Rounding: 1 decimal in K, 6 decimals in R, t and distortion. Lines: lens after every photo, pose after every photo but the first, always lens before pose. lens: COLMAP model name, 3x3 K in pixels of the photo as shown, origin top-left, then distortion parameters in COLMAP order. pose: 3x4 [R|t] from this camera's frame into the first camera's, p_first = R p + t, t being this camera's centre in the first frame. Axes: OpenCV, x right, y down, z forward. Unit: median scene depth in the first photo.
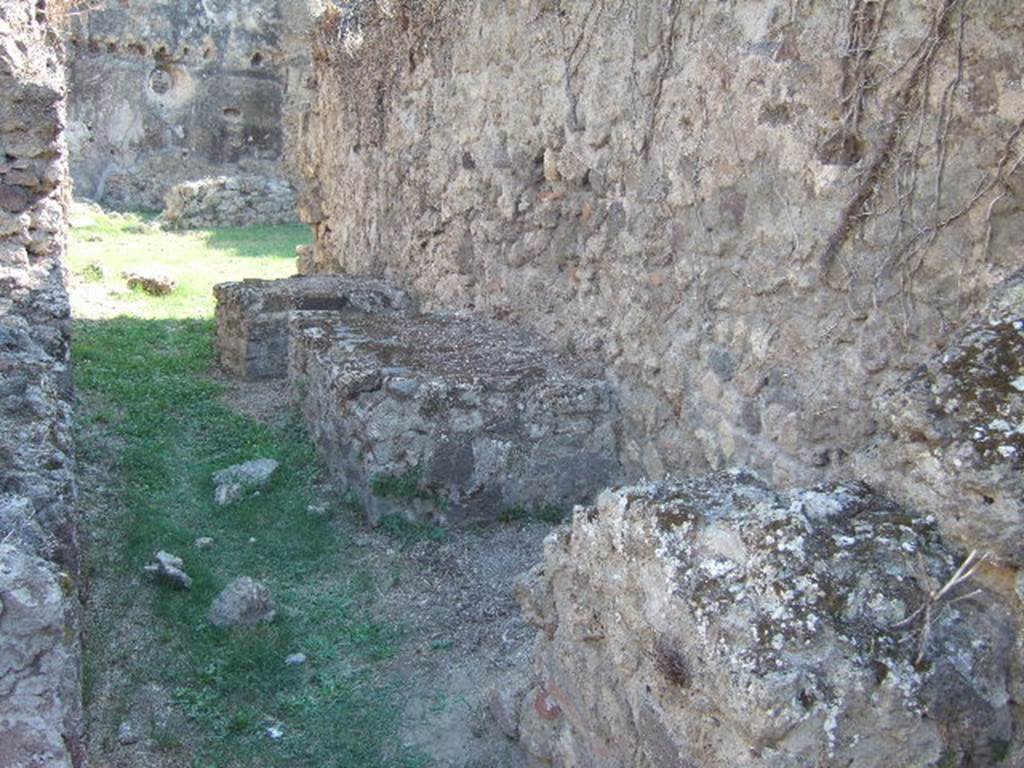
lens RADIAL K [[1076.5, 0, 506.3], [0, 1076.5, 364.4], [0, 0, 1]] dist [-0.053281, 0.000000]
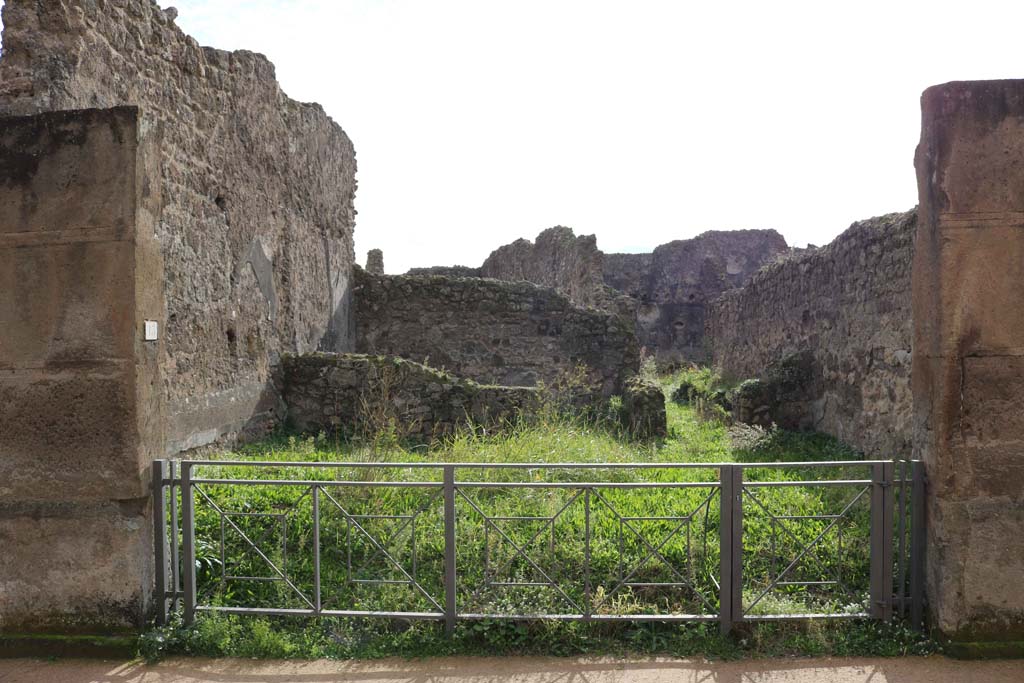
lens RADIAL K [[834.7, 0, 497.9], [0, 834.7, 358.7], [0, 0, 1]] dist [-0.124388, 0.012239]
pose [[0.896747, -0.032735, -0.441331, 0.125021], [-0.046875, 0.984624, -0.168280, 0.106401], [0.440054, 0.171592, 0.881424, -0.516834]]
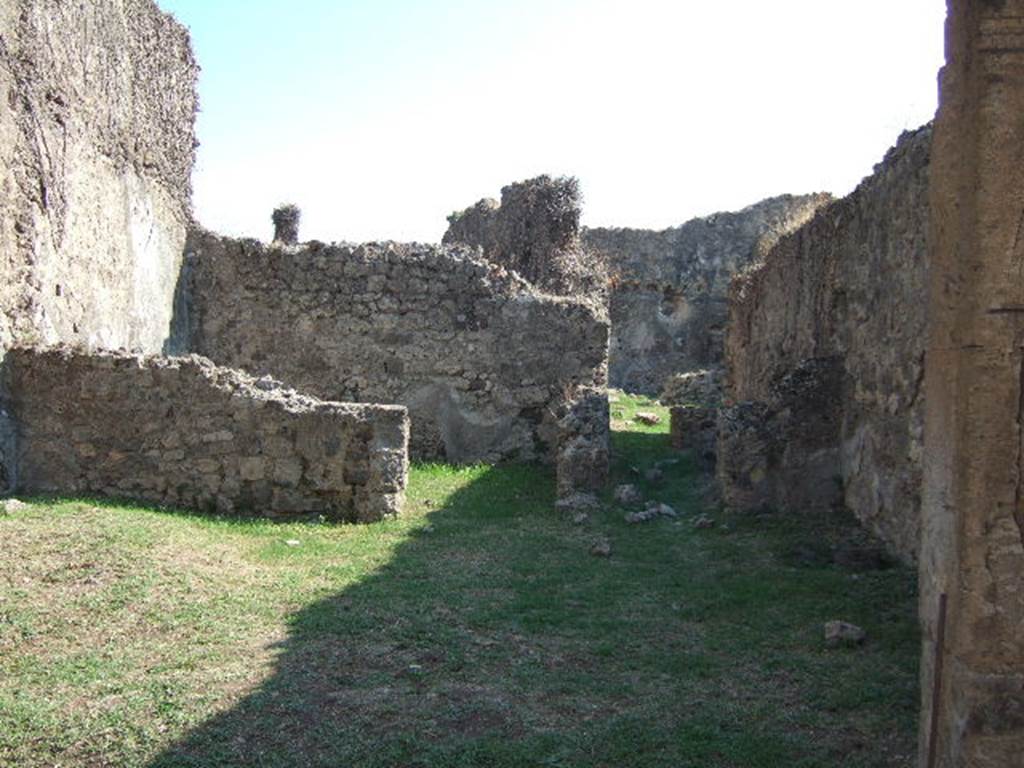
lens RADIAL K [[1076.5, 0, 495.7], [0, 1076.5, 387.2], [0, 0, 1]] dist [-0.053281, 0.000000]
pose [[0.886752, -0.006560, -0.462198, 0.149740], [-0.073779, 0.985072, -0.155529, 0.088734], [0.456319, 0.172017, 0.873031, -0.379553]]
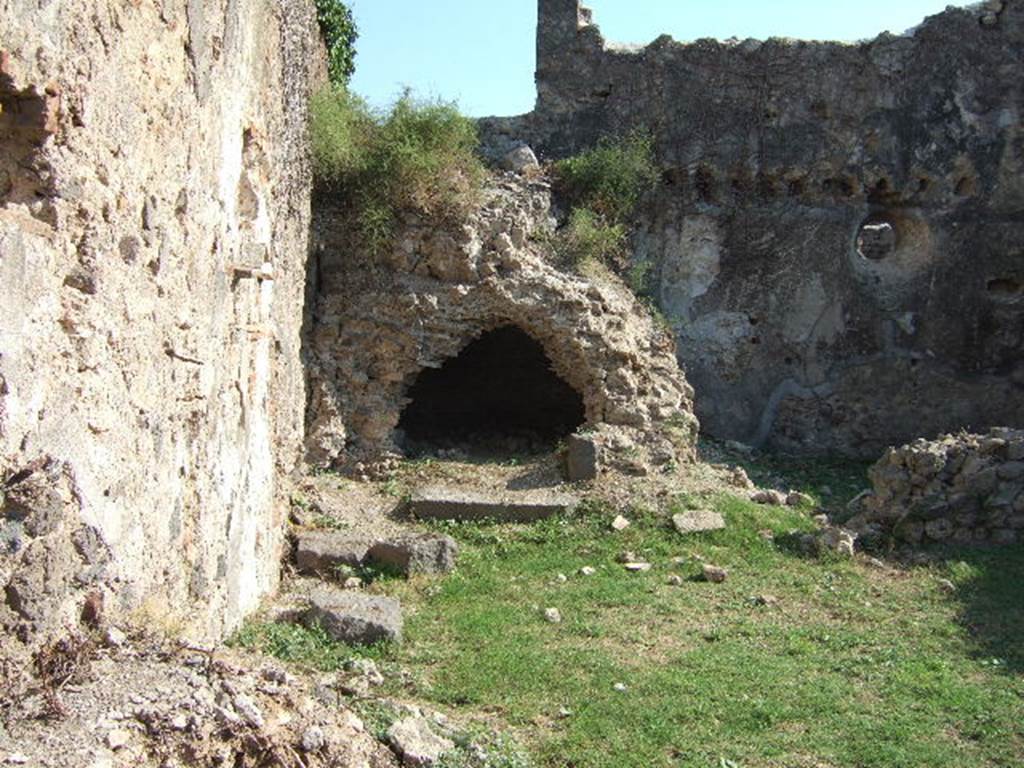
lens RADIAL K [[1076.5, 0, 515.0], [0, 1076.5, 381.9], [0, 0, 1]] dist [-0.053281, 0.000000]
pose [[0.803717, 0.007750, -0.594961, -0.141213], [-0.091774, 0.989564, -0.111086, -0.109622], [0.587891, 0.143884, 0.796041, 0.449930]]
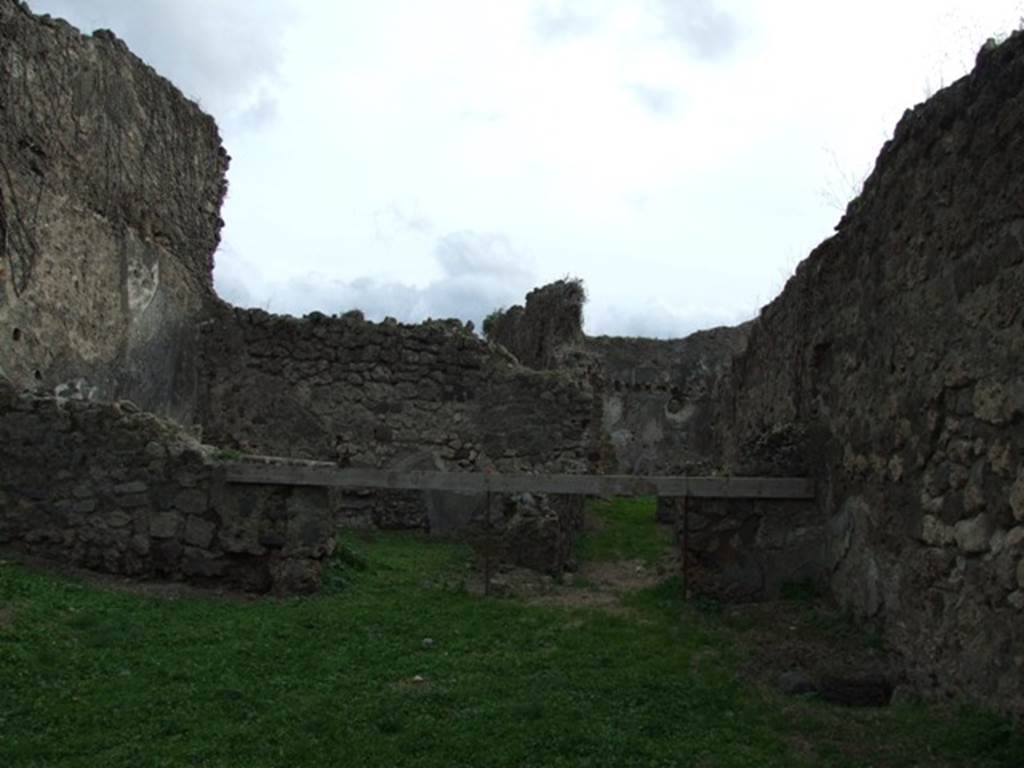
lens RADIAL K [[816.2, 0, 514.7], [0, 816.2, 374.6], [0, 0, 1]] dist [-0.068478, 0.065579]
pose [[0.861898, -0.038899, -0.505587, 0.120882], [-0.116242, 0.955346, -0.271665, 0.071690], [0.493578, 0.292918, 0.818889, -0.214924]]
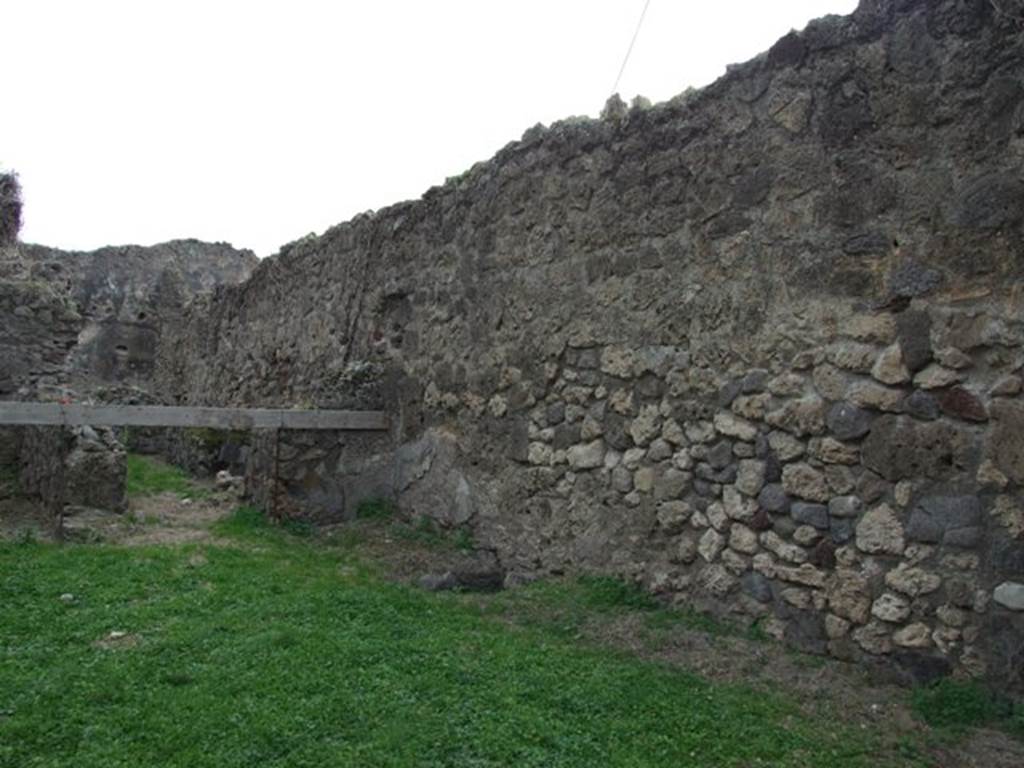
lens RADIAL K [[816.2, 0, 514.4], [0, 816.2, 375.5], [0, 0, 1]] dist [-0.068478, 0.065579]
pose [[0.973366, 0.038808, 0.225949, 0.037688], [0.013165, 0.974481, -0.224085, 0.077160], [-0.228879, 0.221092, 0.948015, -0.245548]]
